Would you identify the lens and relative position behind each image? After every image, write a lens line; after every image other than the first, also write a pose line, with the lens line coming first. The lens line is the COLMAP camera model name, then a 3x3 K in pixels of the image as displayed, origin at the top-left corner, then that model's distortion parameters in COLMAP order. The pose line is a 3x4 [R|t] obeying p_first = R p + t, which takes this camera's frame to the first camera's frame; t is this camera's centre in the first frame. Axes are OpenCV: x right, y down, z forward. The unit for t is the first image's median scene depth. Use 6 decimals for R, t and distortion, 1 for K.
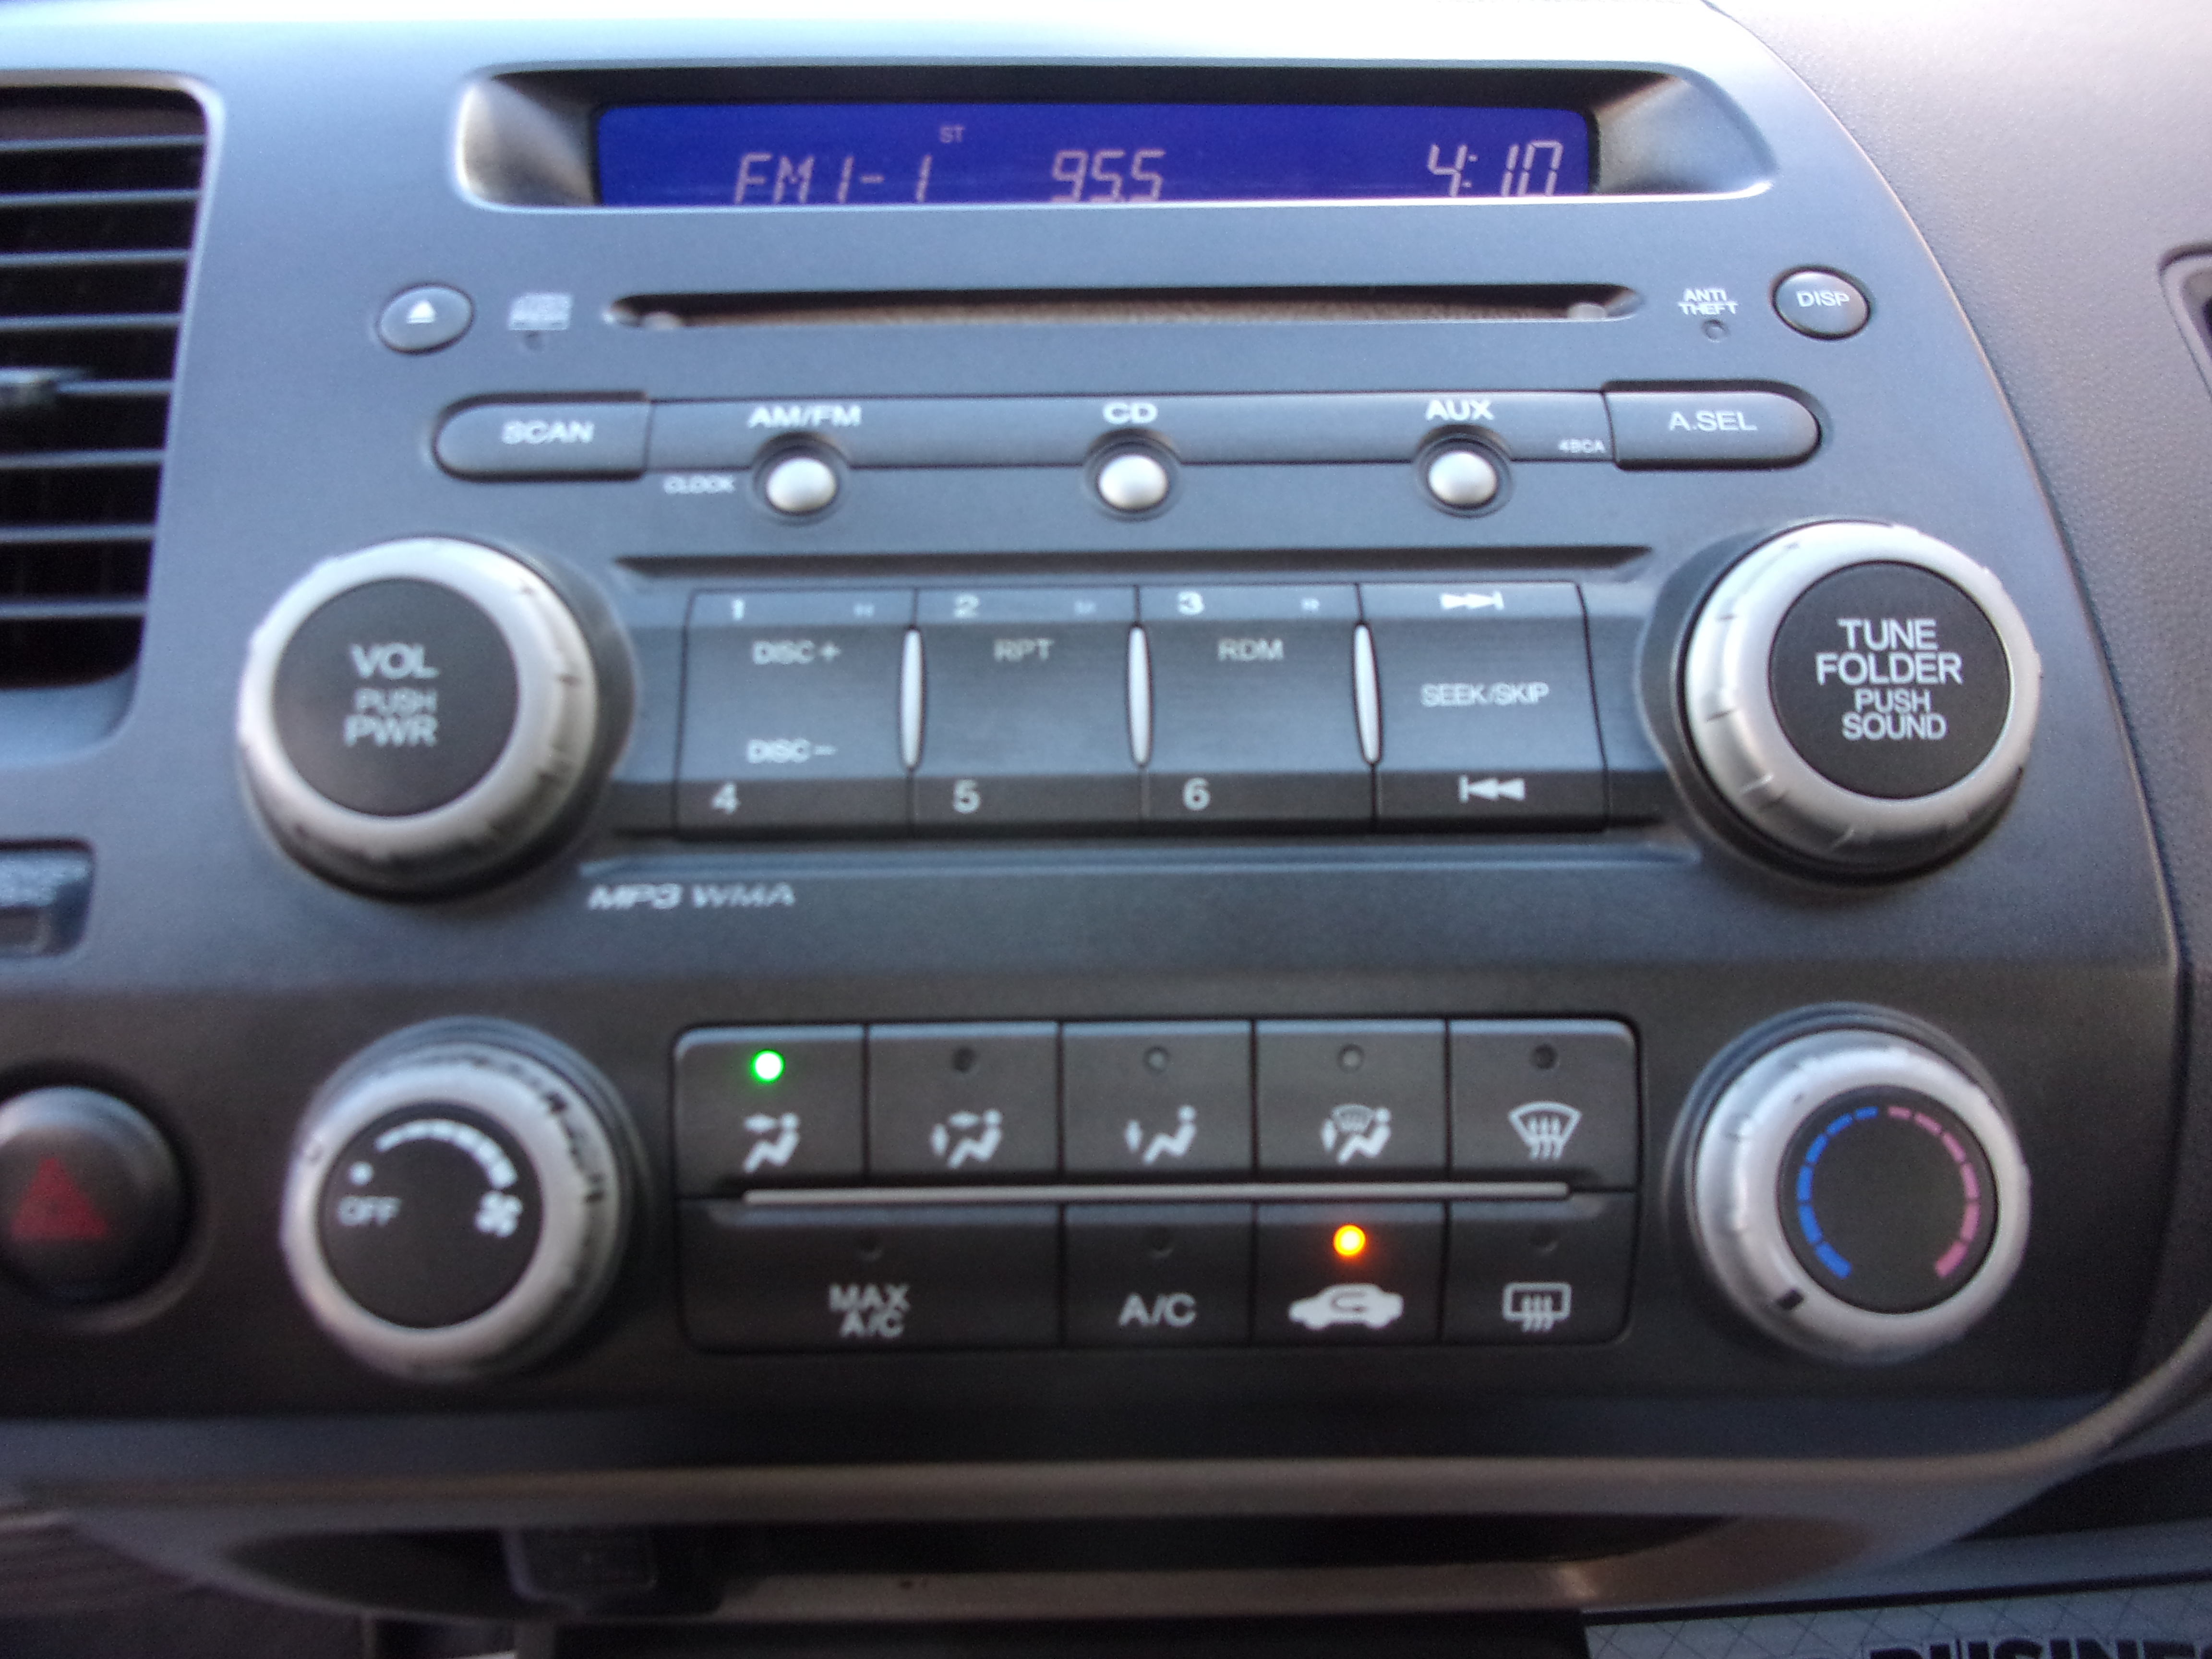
lens RADIAL K [[1807.3, 0, 1105.8], [0, 1807.3, 829.2], [0, 0, 1]] dist [-0.011378, 0.002611]
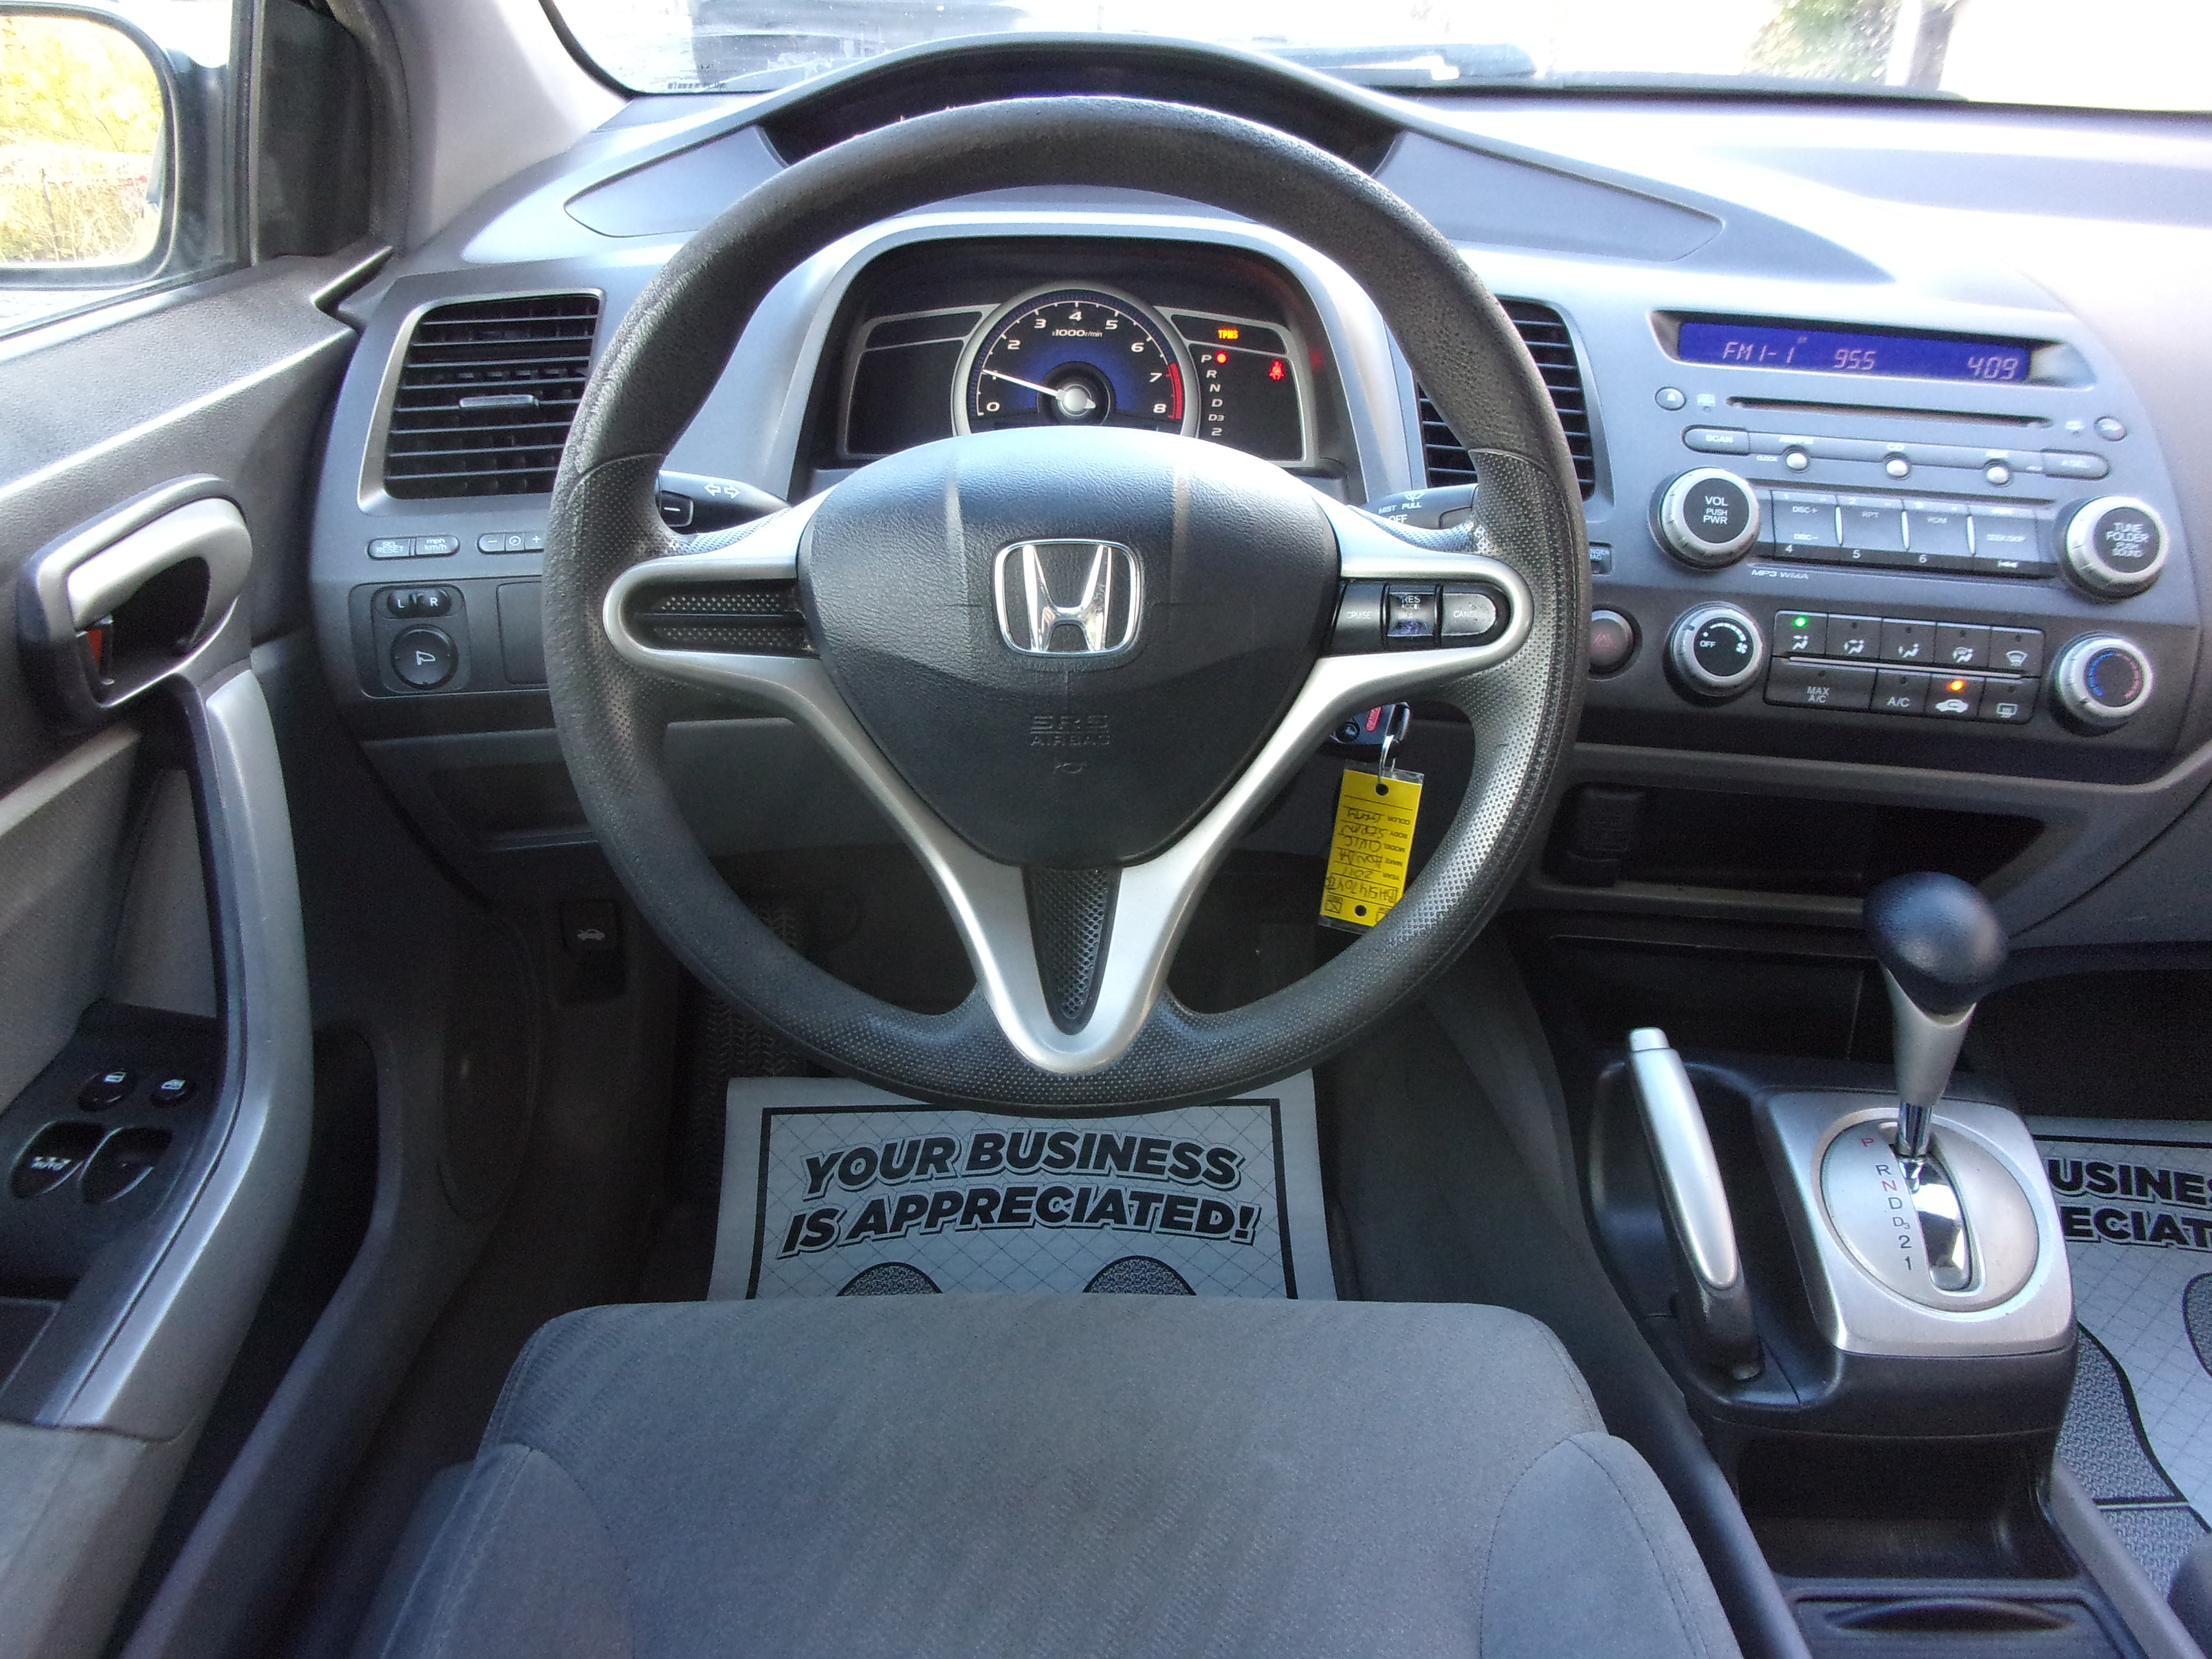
lens RADIAL K [[1807.3, 0, 1098.1], [0, 1807.3, 836.5], [0, 0, 1]] dist [-0.011378, 0.002611]
pose [[0.994744, 0.089873, -0.049070, -1.341789], [-0.088623, 0.995697, 0.027083, 0.573447], [0.051293, -0.022592, 0.998428, -2.635097]]
